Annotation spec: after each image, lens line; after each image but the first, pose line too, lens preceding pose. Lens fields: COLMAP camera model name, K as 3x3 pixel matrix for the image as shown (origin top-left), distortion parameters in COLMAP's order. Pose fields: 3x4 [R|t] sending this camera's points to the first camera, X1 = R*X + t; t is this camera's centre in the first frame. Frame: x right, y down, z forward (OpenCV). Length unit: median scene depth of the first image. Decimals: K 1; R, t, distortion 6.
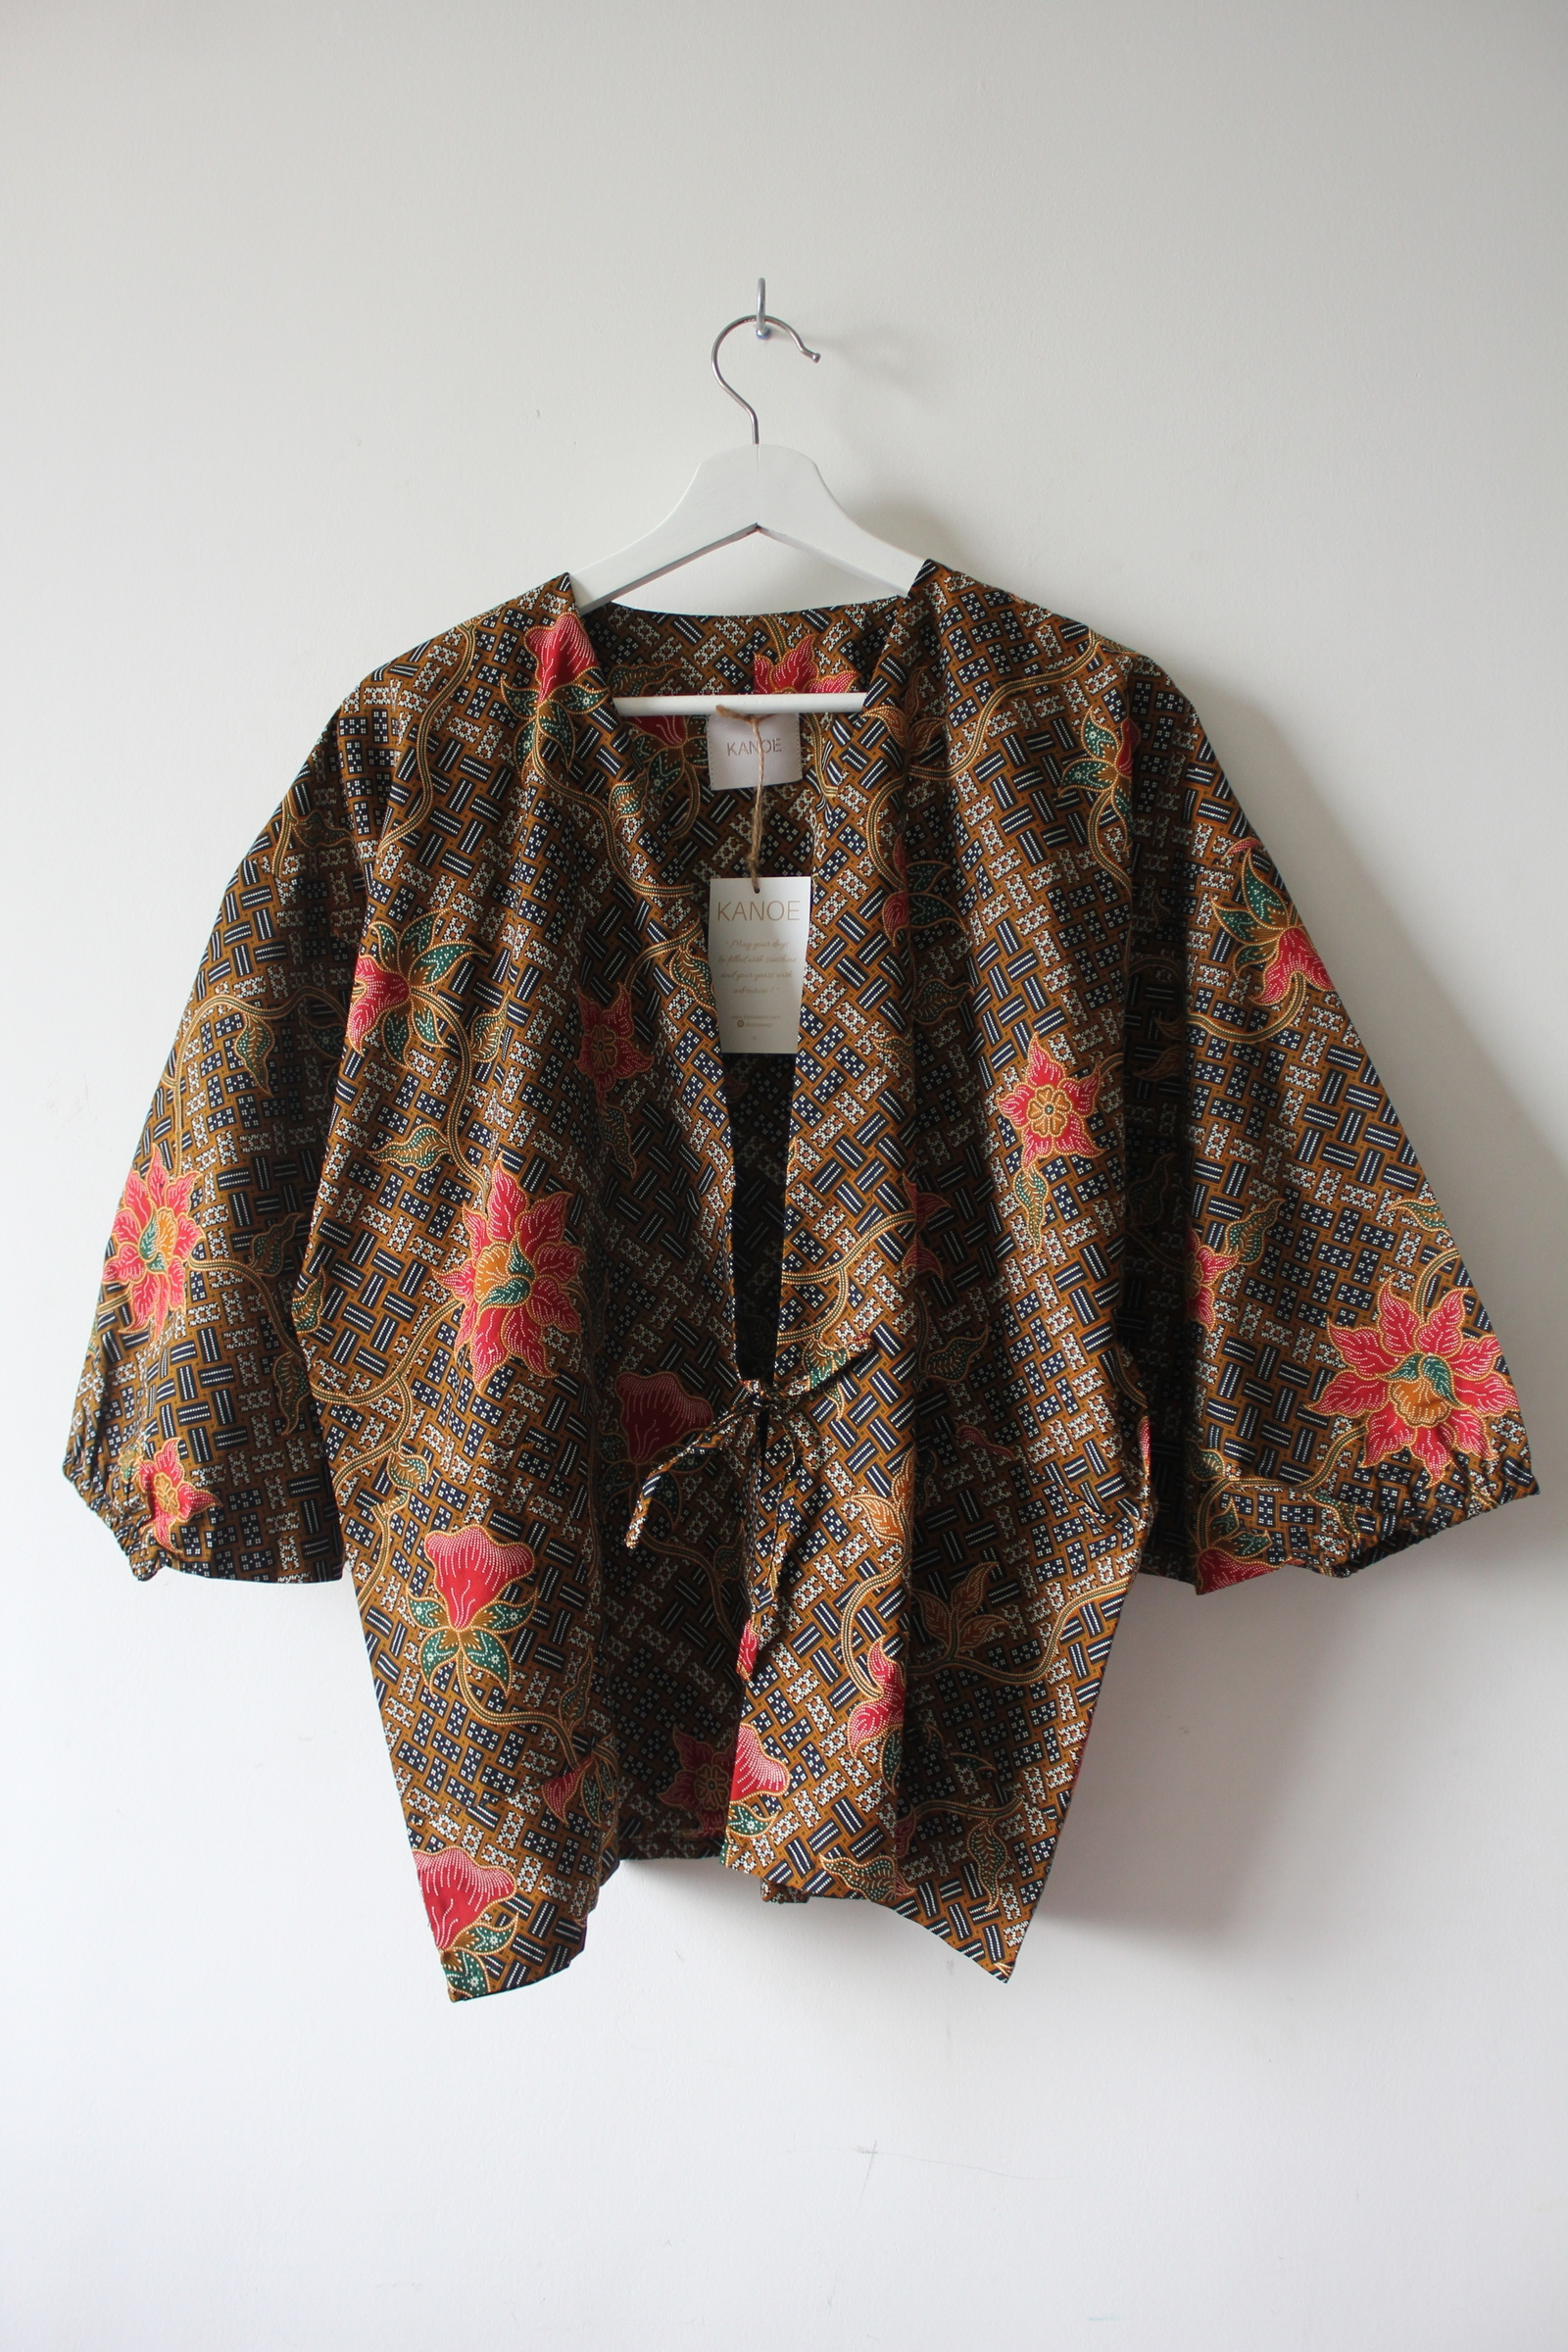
lens RADIAL K [[1974.9, 0, 784.0], [0, 1974.9, 1176.0], [0, 0, 1]] dist [-0.149266, 0.156645]
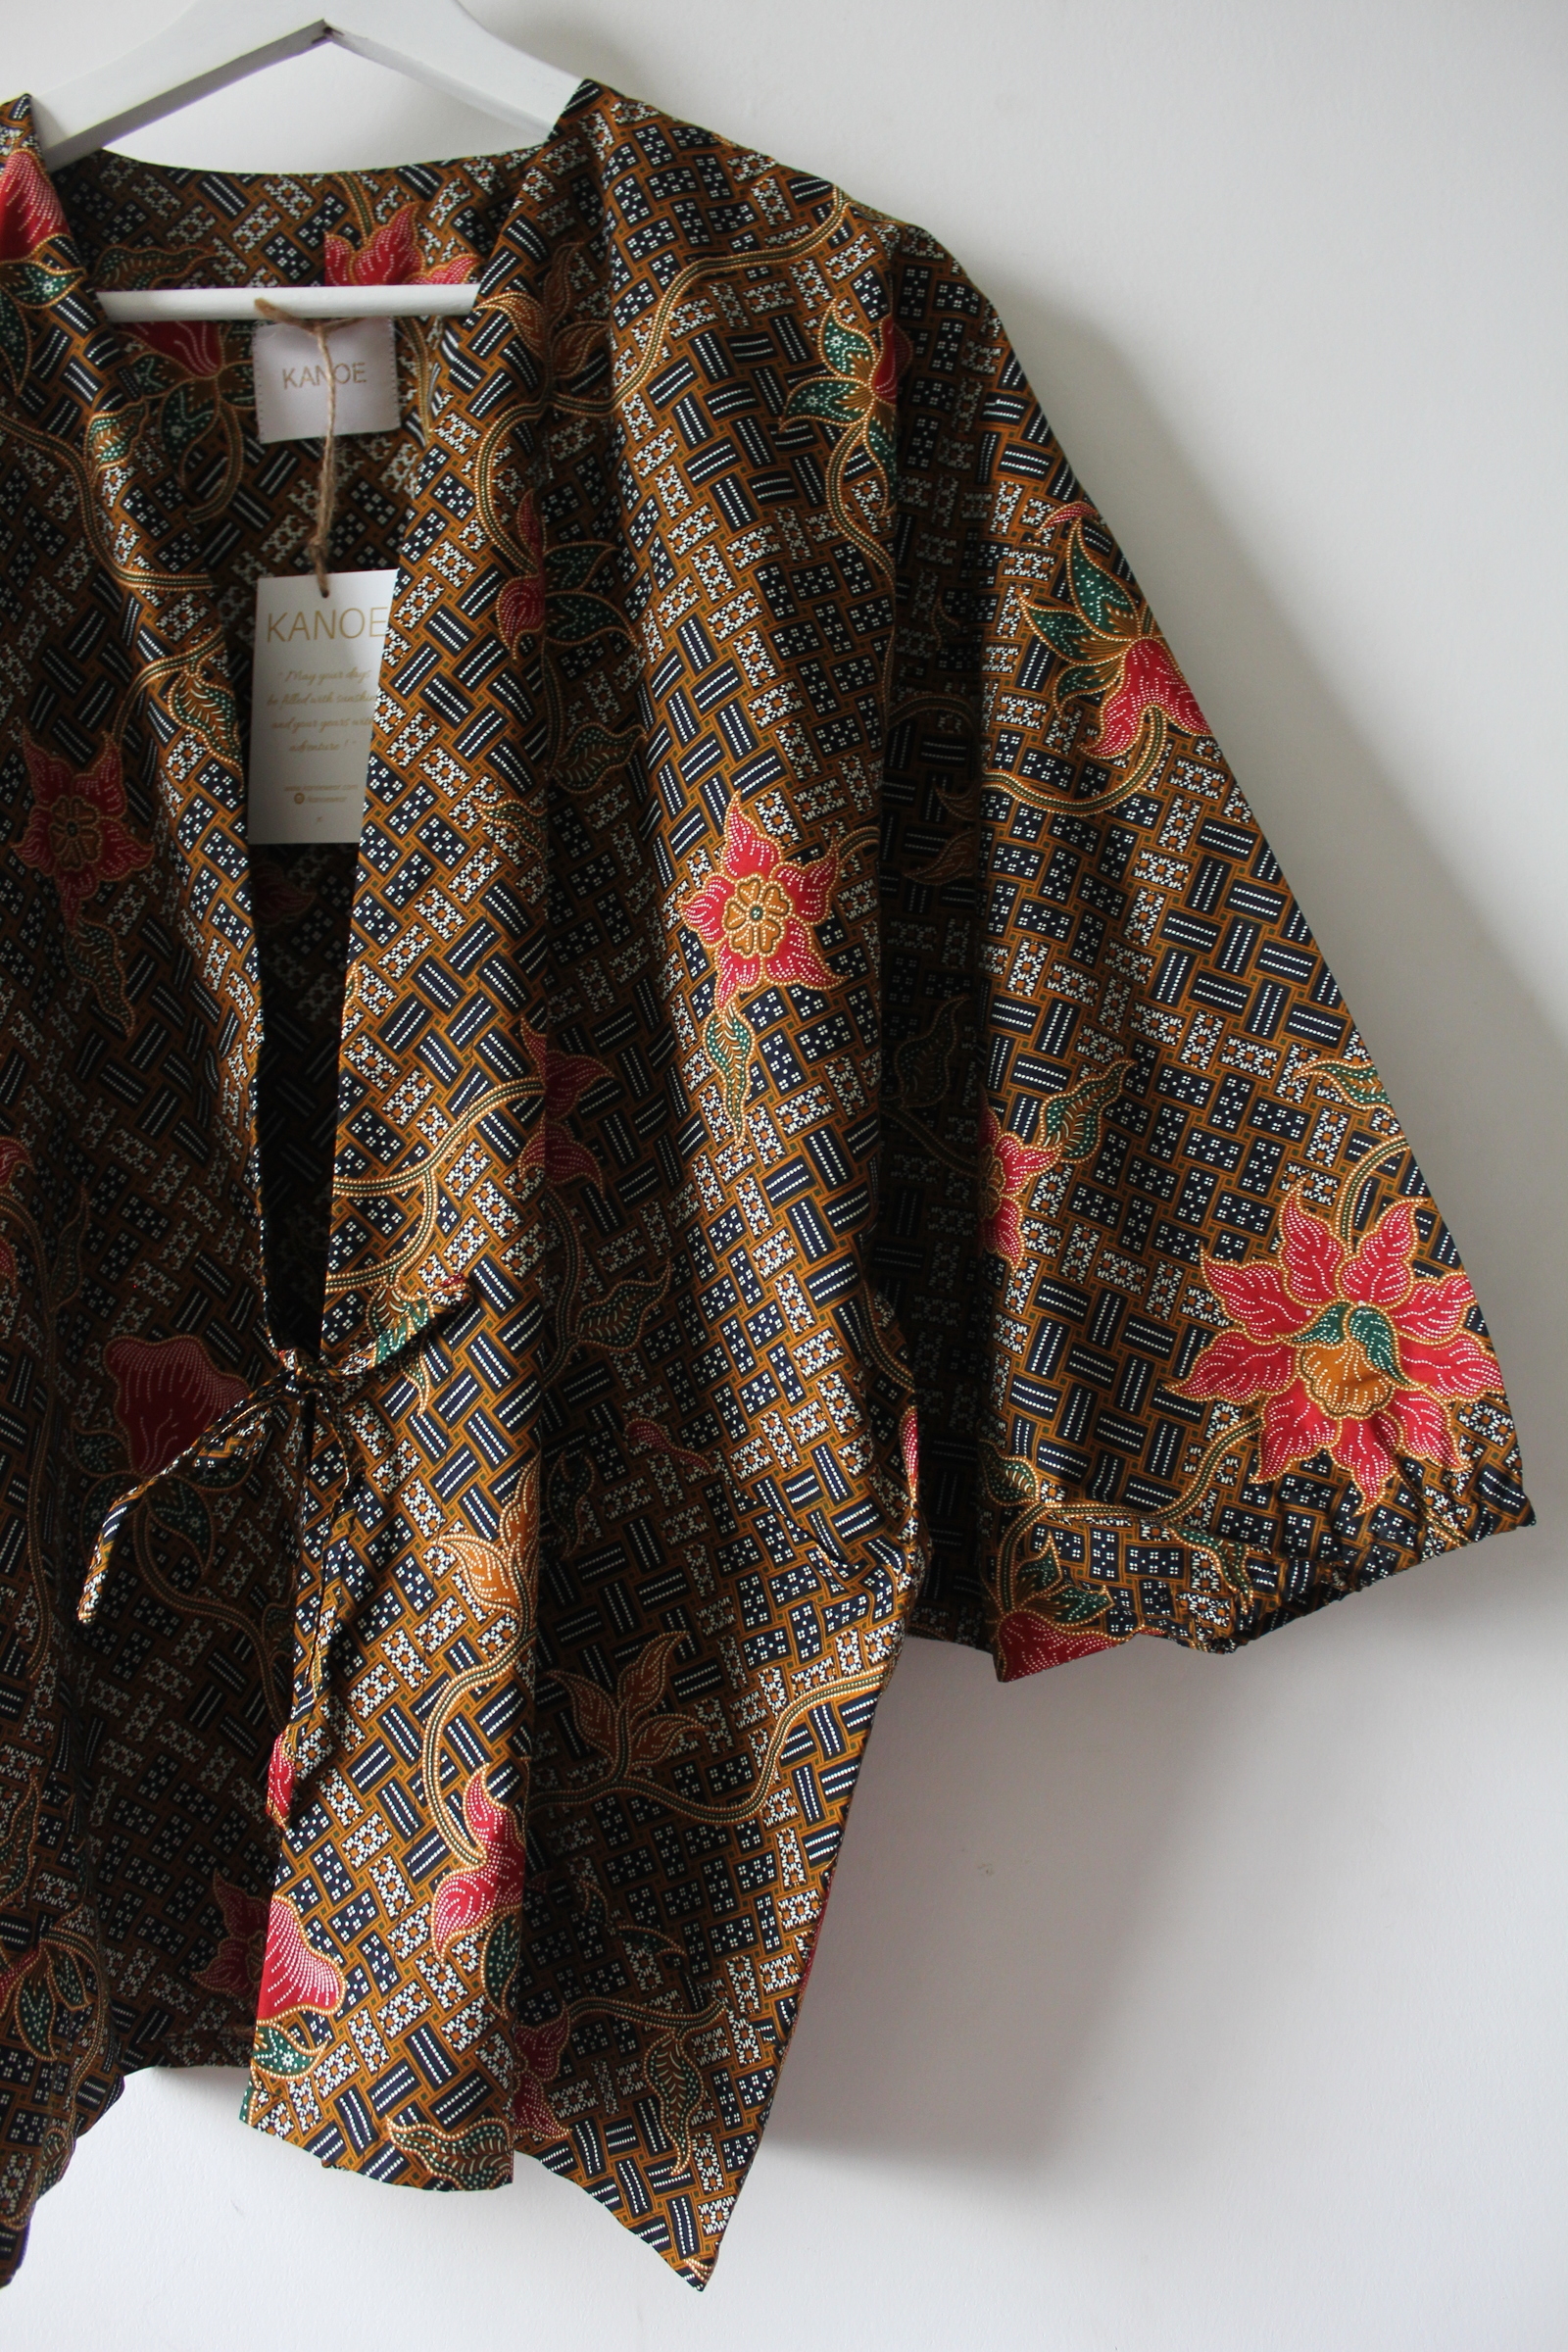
lens RADIAL K [[1974.9, 0, 784.0], [0, 1974.9, 1176.0], [0, 0, 1]] dist [-0.149266, 0.156645]
pose [[0.997628, -0.004081, 0.068708, 0.098928], [0.002267, 0.999647, 0.026469, 0.032210], [-0.068792, -0.026251, 0.997286, 0.372603]]
